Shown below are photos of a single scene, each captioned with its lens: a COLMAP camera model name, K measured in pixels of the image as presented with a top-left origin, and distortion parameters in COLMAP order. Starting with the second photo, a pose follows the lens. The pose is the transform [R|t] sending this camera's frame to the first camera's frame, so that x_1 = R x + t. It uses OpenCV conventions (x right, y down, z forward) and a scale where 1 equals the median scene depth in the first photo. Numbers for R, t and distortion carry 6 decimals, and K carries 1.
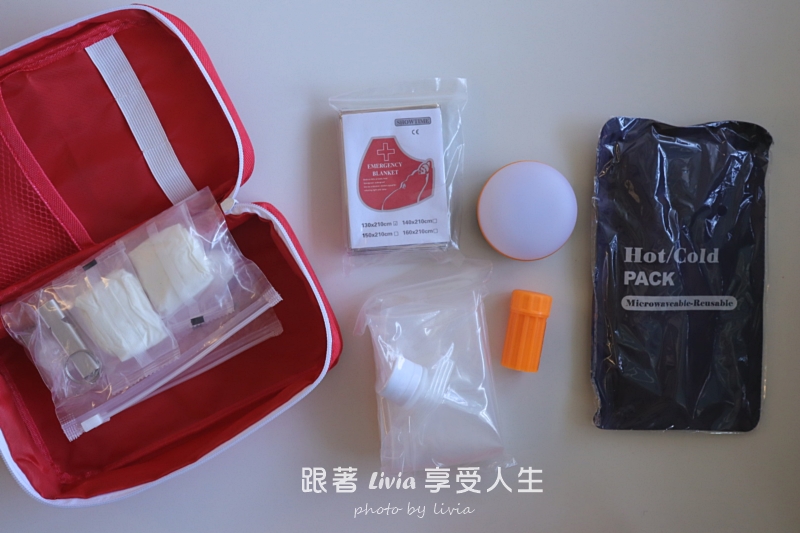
lens RADIAL K [[826.0, 0, 398.4], [0, 826.0, 265.1], [0, 0, 1]] dist [0.018756, 0.000000]
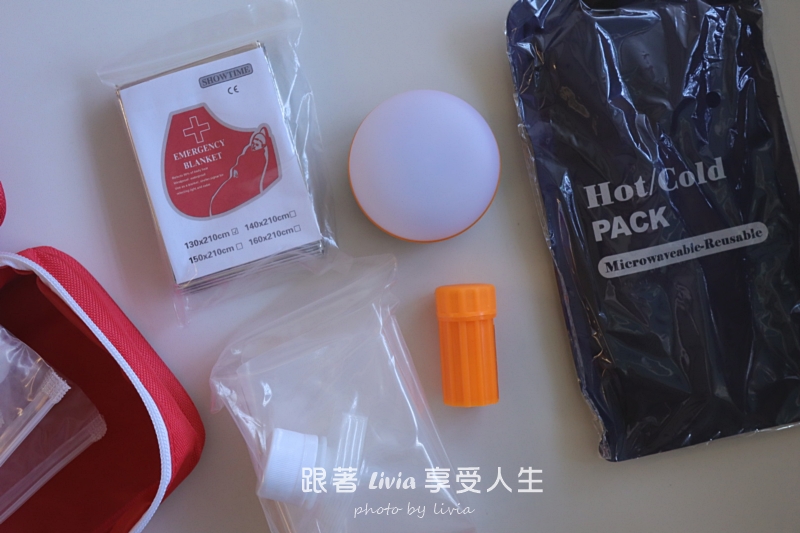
lens RADIAL K [[826.0, 0, 401.4], [0, 826.0, 266.2], [0, 0, 1]] dist [0.018756, 0.000000]
pose [[0.972917, -0.231153, -0.000467, 0.118311], [0.231049, 0.972536, -0.028097, 0.025331], [0.006949, 0.027228, 0.999605, 0.341118]]
